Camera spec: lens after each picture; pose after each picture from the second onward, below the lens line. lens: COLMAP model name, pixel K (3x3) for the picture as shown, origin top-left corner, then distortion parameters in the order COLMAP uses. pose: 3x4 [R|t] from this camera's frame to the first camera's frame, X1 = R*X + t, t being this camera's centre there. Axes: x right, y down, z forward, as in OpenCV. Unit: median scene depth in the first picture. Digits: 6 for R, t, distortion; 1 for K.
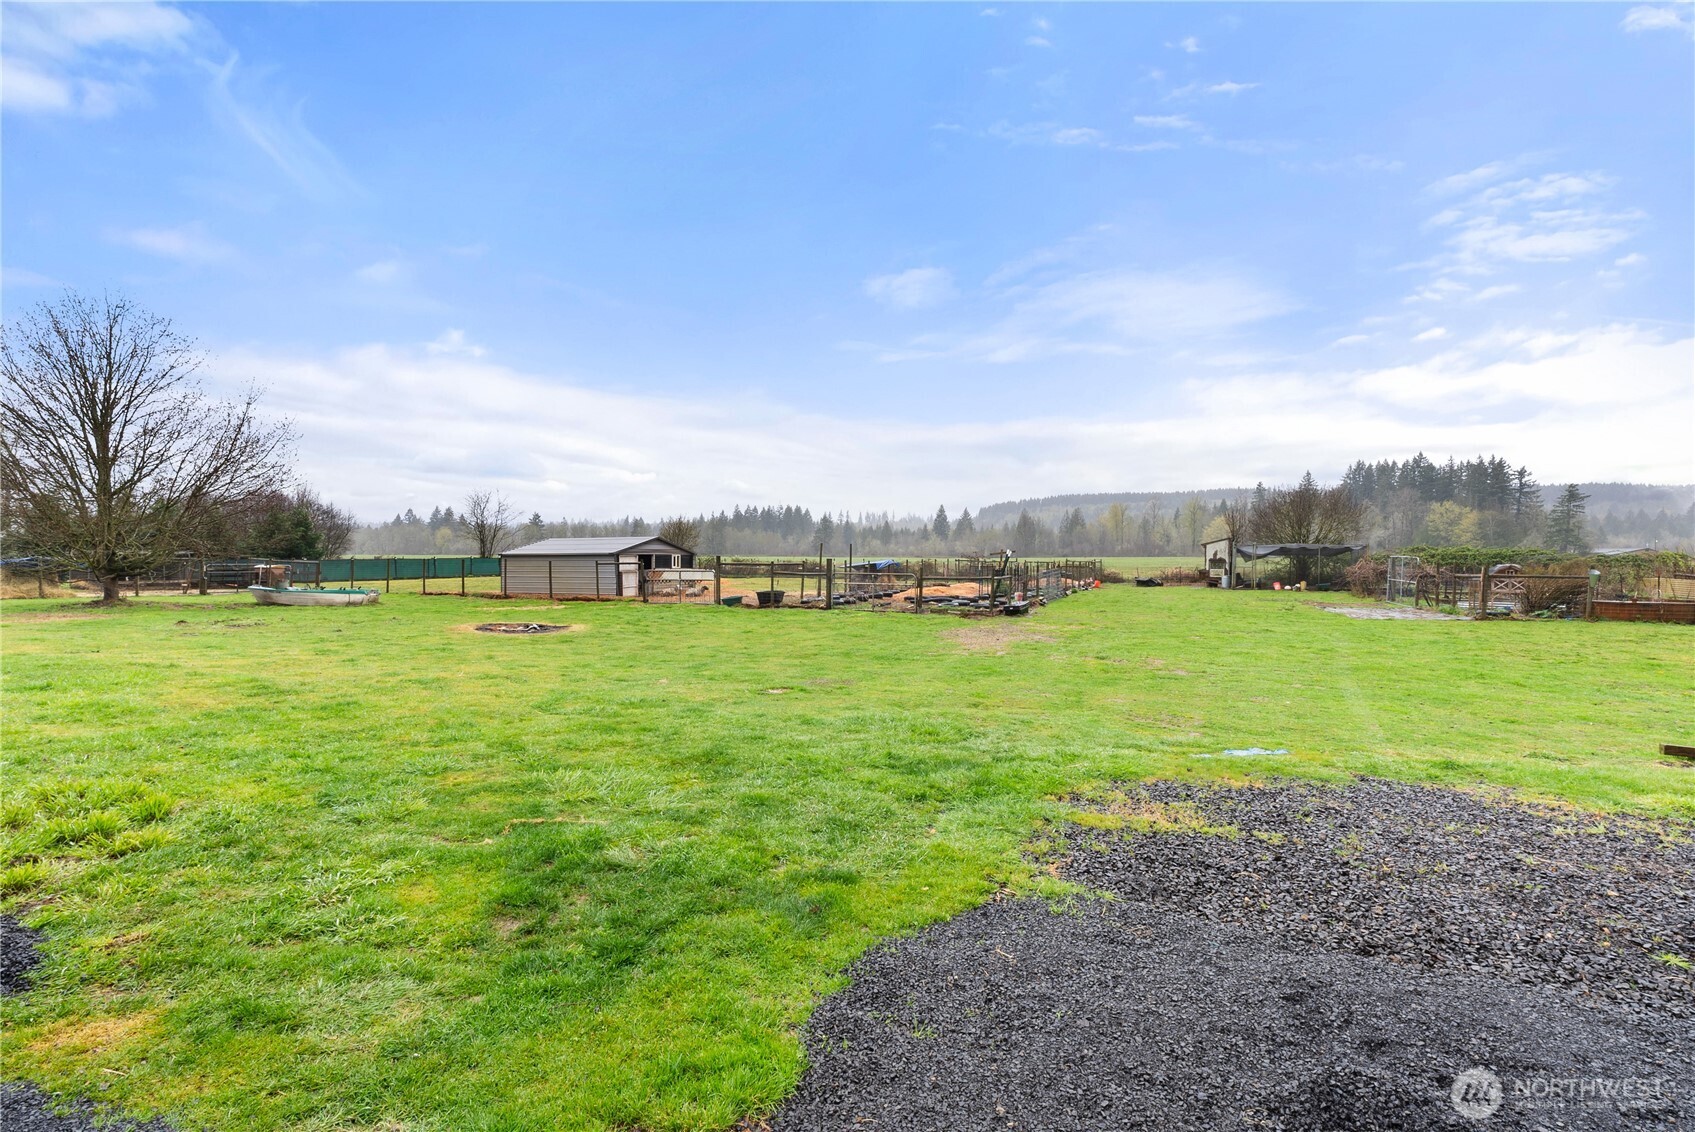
lens RADIAL K [[756.8, 0, 847.2], [0, 756.8, 578.6], [0, 0, 1]] dist [0.000944, 0.000340]
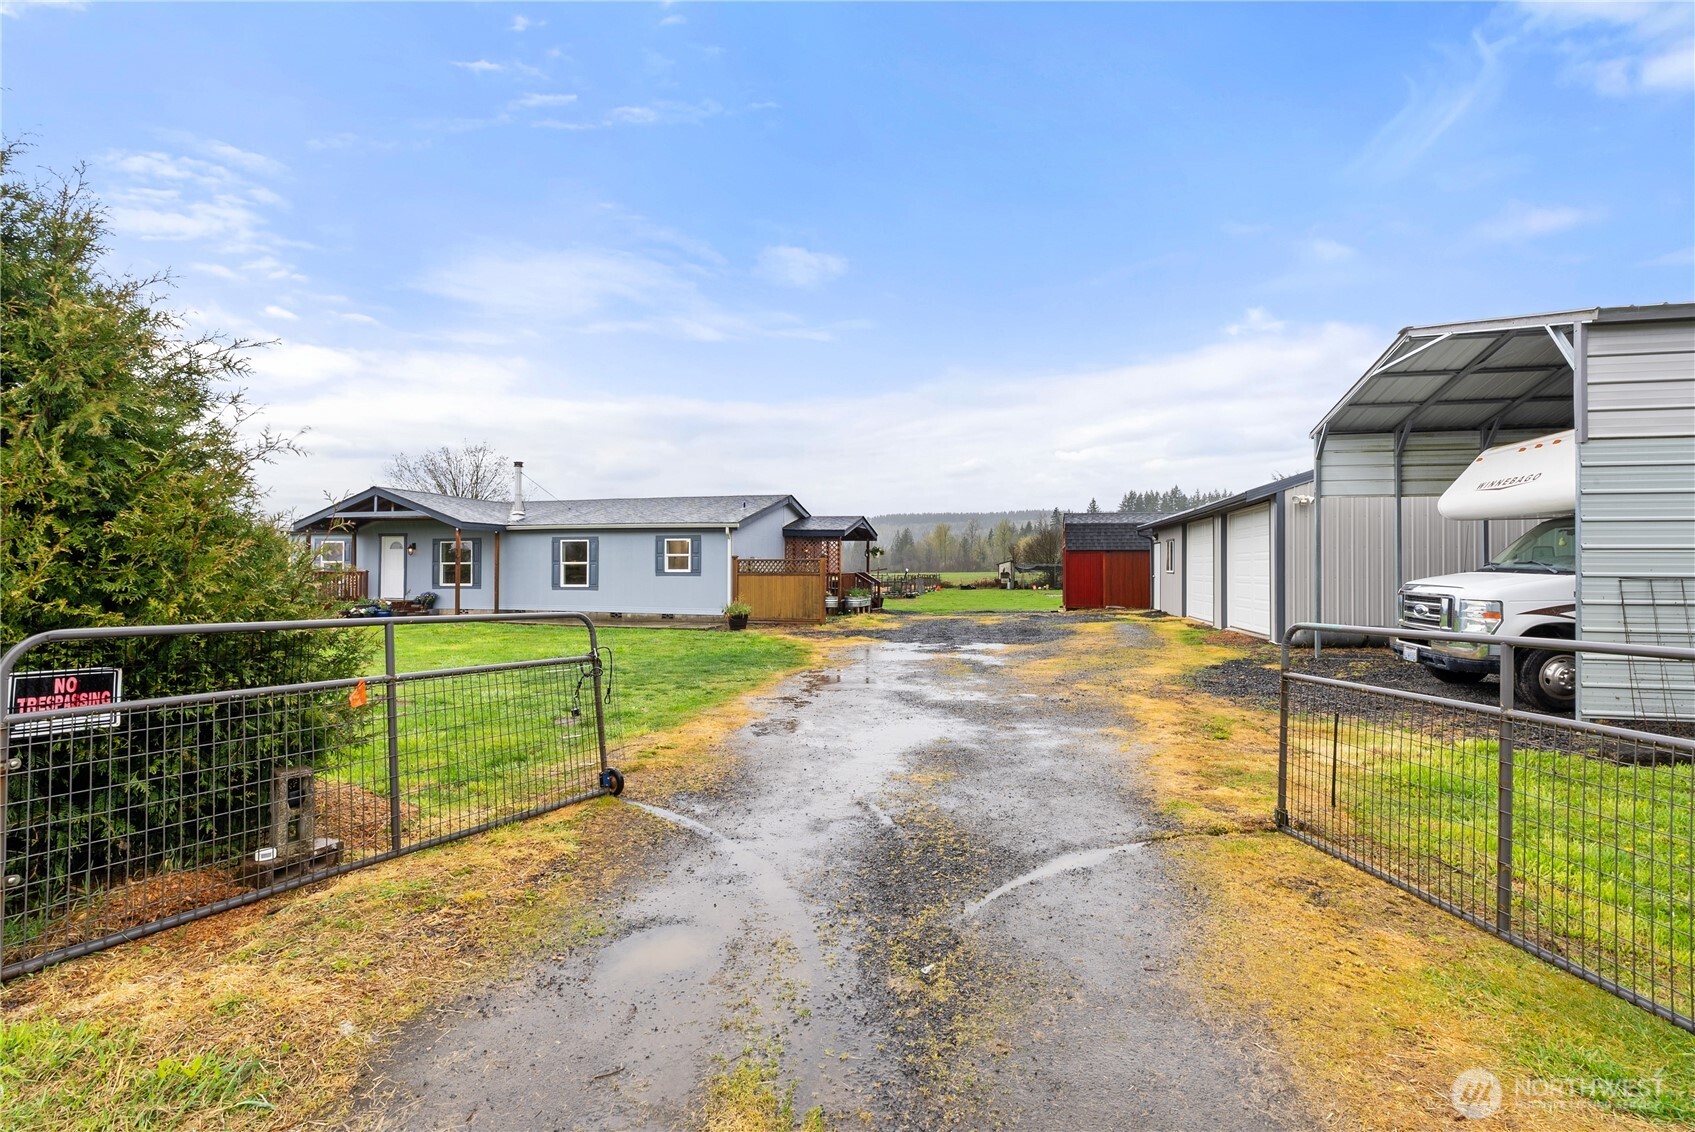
lens RADIAL K [[756.8, 0, 847.2], [0, 756.8, 578.6], [0, 0, 1]] dist [0.000944, 0.000340]
pose [[0.975801, -0.008105, 0.218509, -0.051918], [0.012913, 0.999705, -0.020586, 0.003984], [-0.218278, 0.022910, 0.975618, -0.131610]]
